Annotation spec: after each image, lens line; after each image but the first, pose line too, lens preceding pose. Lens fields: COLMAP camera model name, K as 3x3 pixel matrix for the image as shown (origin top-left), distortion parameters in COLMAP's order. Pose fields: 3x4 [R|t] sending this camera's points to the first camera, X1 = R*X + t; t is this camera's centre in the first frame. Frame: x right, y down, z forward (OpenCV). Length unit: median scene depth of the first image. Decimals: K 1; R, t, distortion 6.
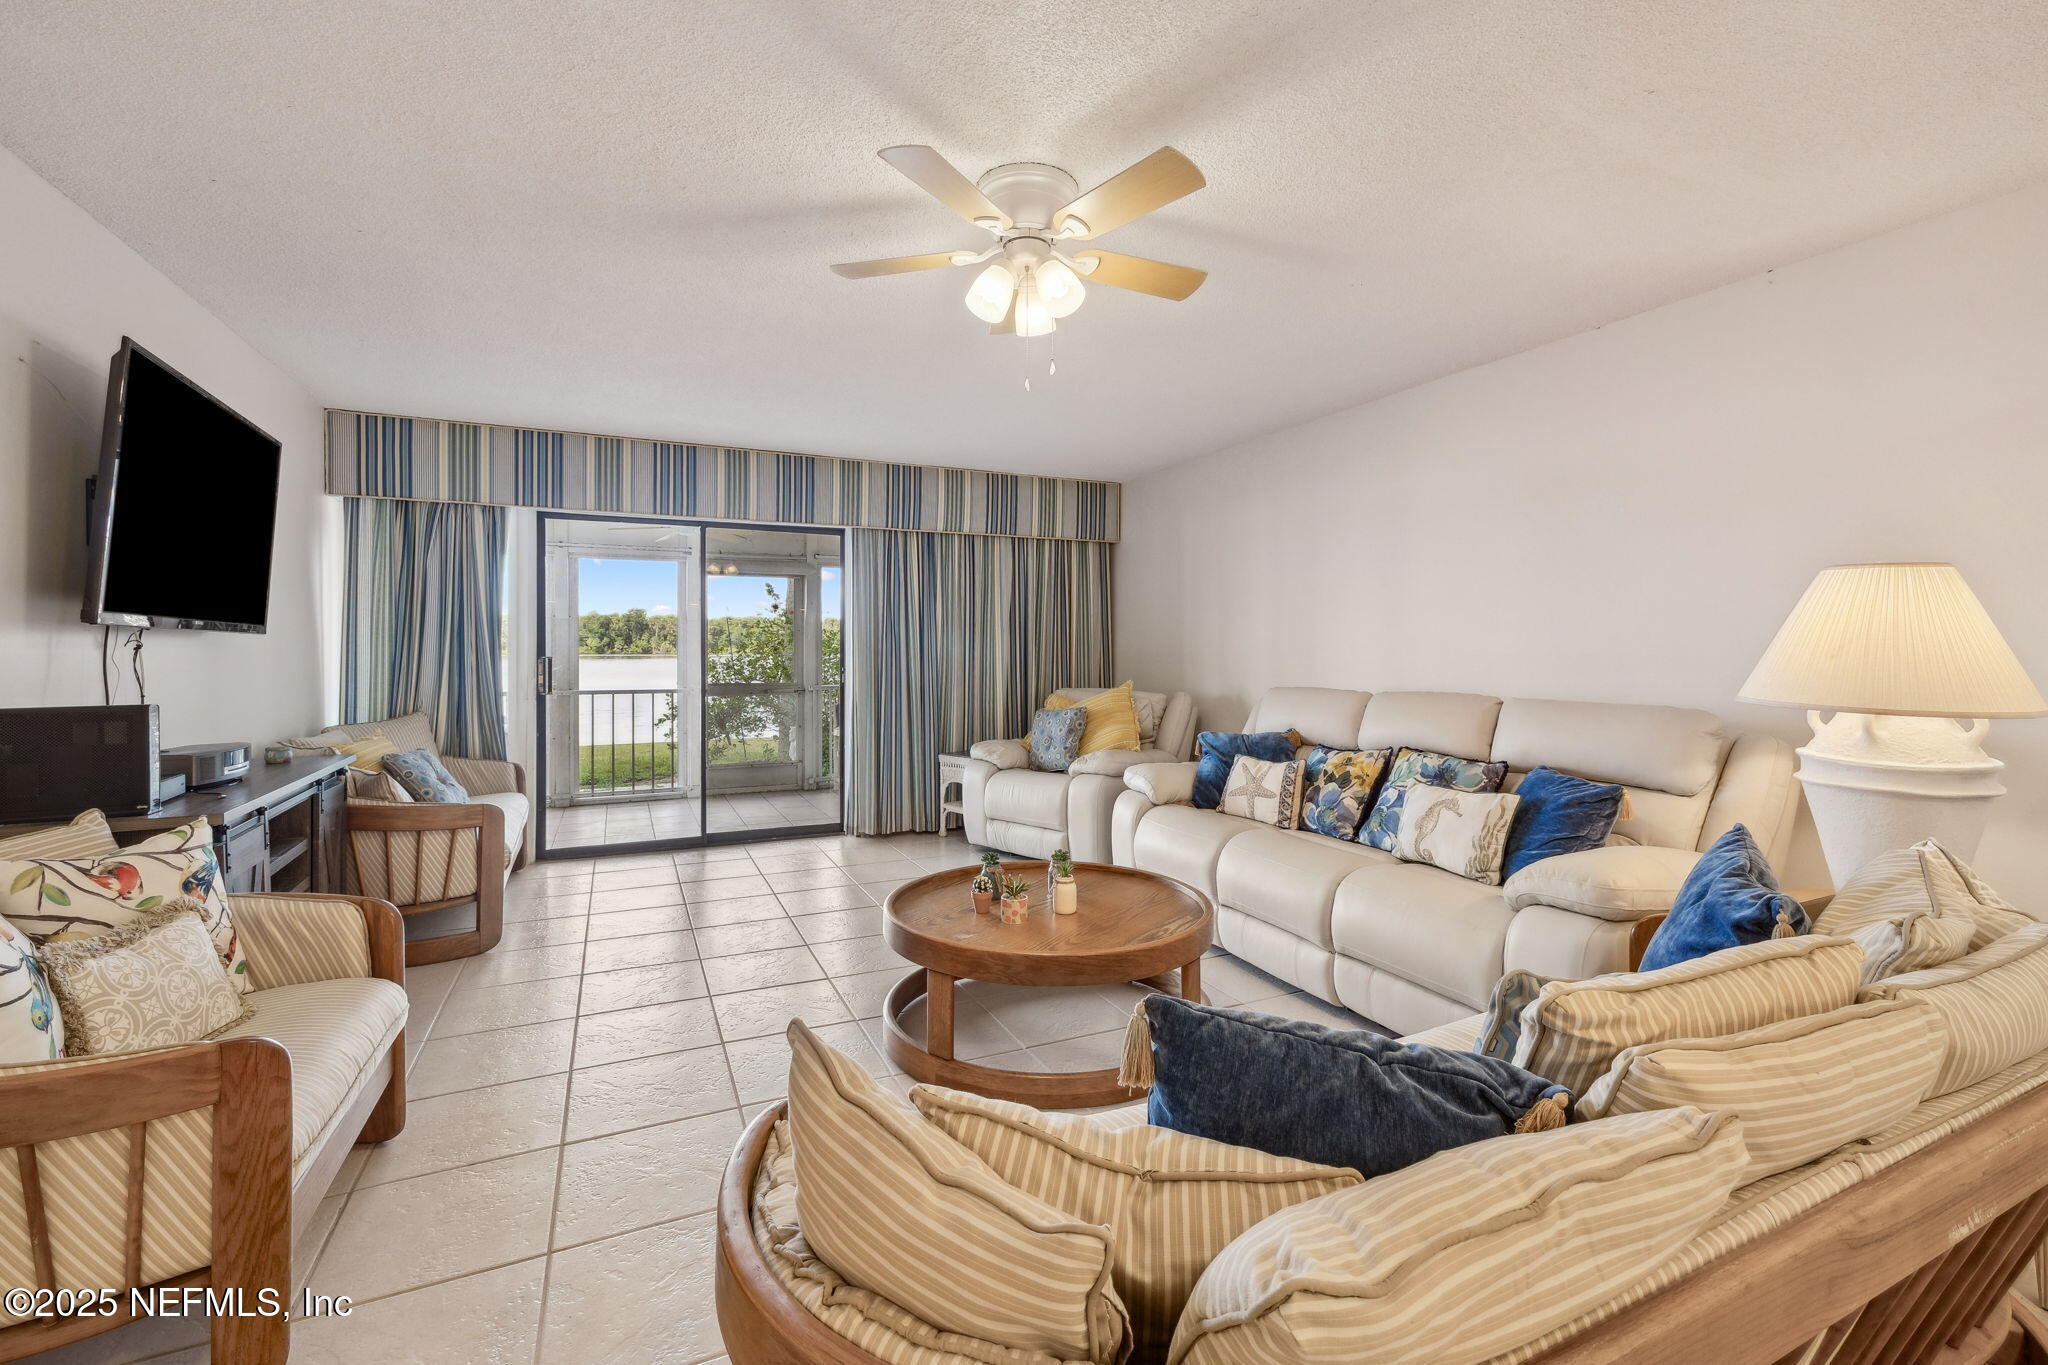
lens RADIAL K [[870.4, 0, 1028.7], [0, 870.4, 665.5], [0, 0, 1]] dist [-0.000078, -0.000060]
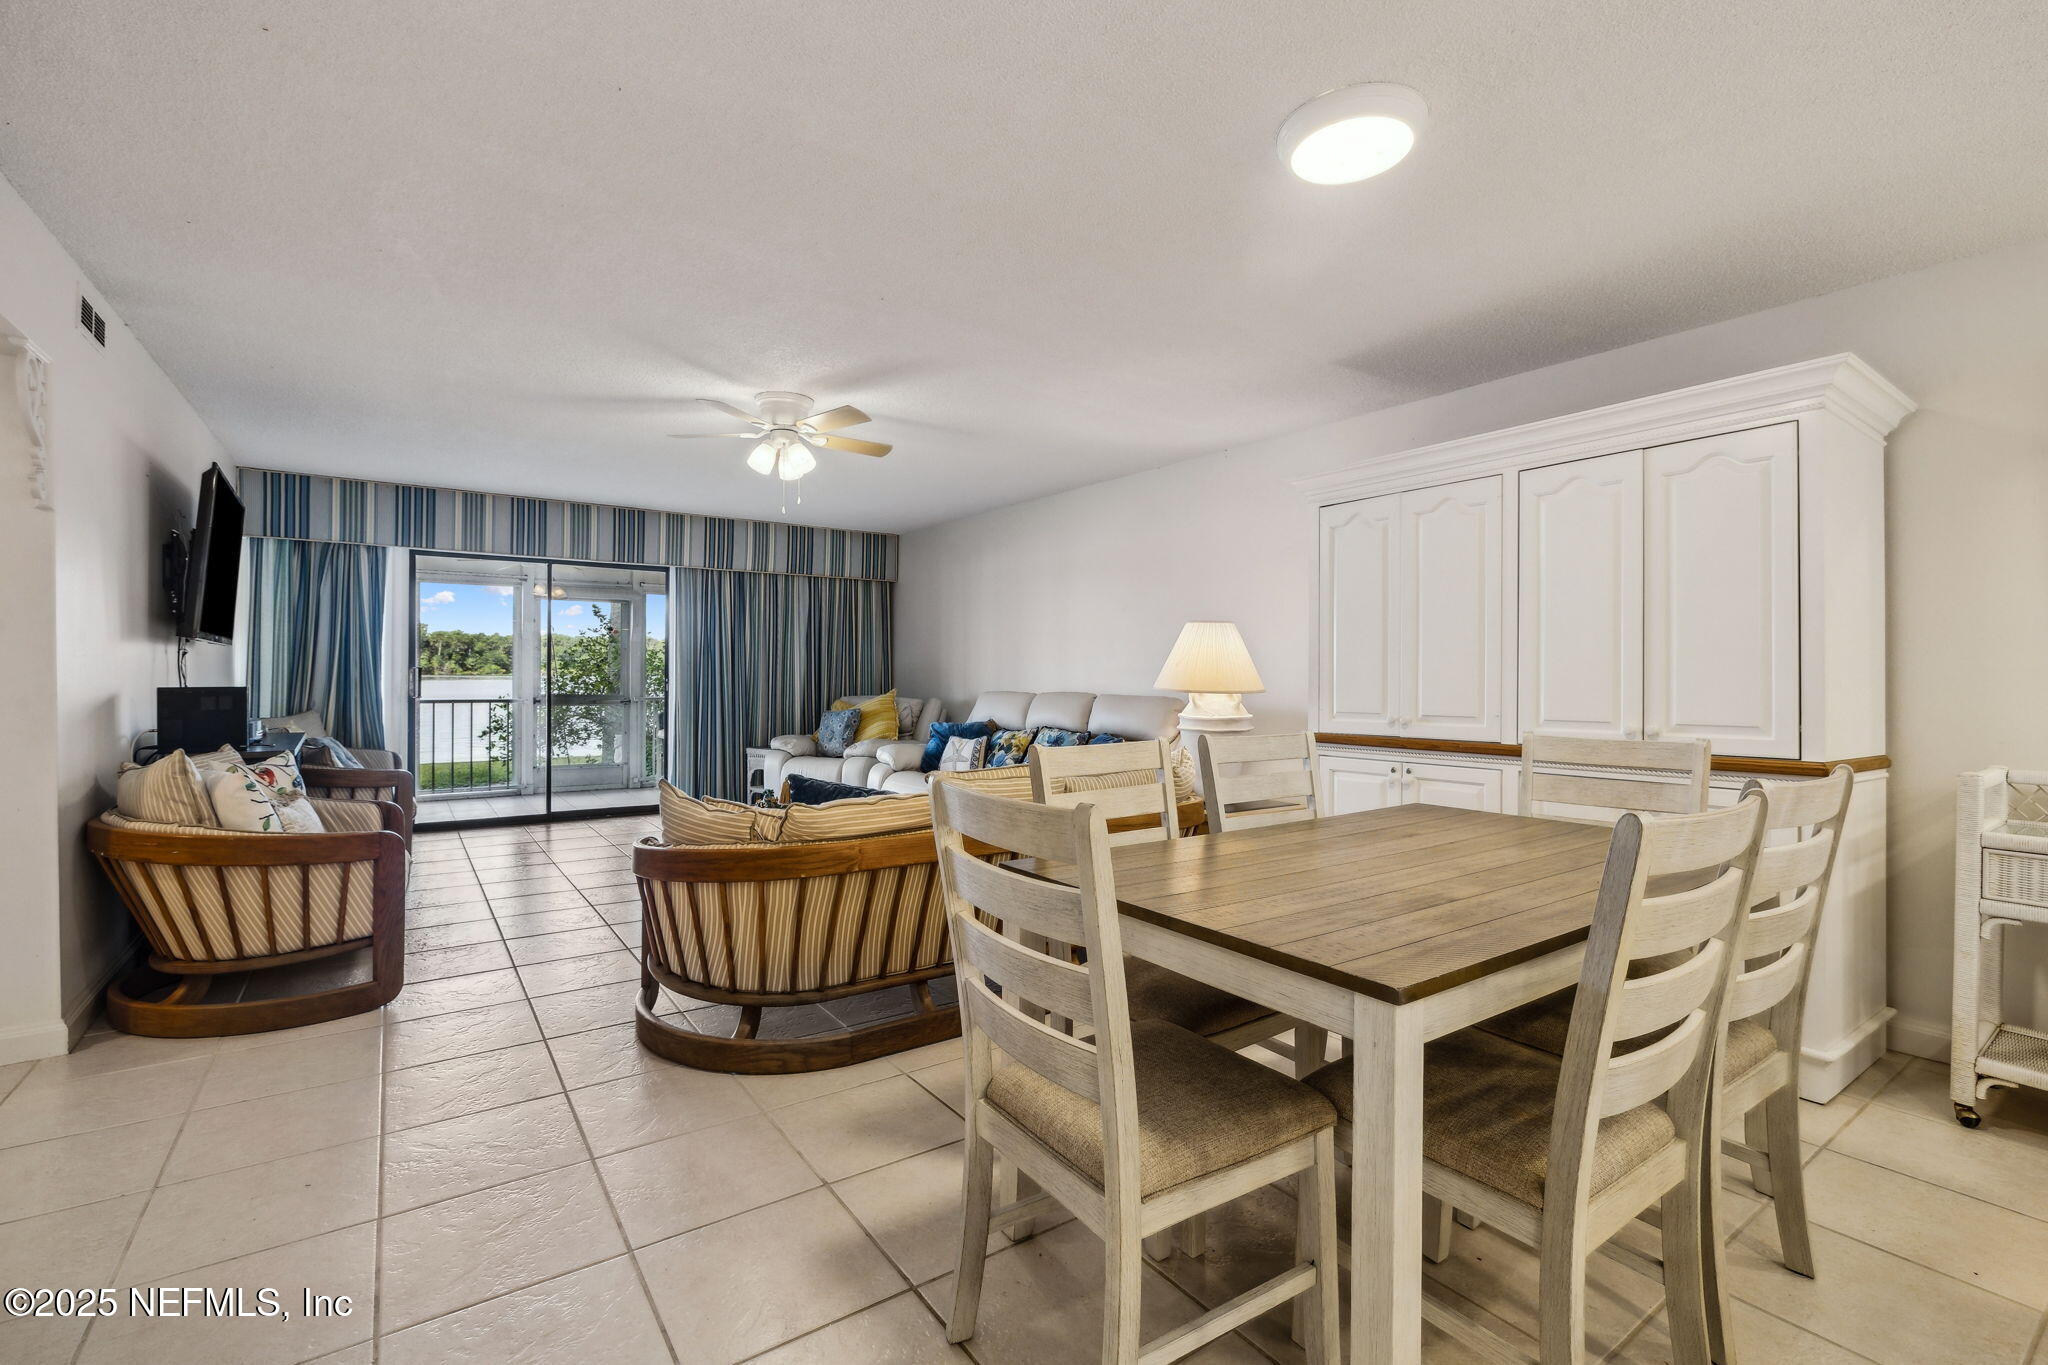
lens RADIAL K [[910.3, 0, 1024.0], [0, 910.3, 682.5], [0, 0, 1]] dist [-0.010838, 0.000080]
pose [[0.985352, 0.005168, 0.170455, 0.074673], [-0.003688, 0.999953, -0.008997, 0.019299], [-0.170493, 0.008237, 0.985324, -0.403835]]
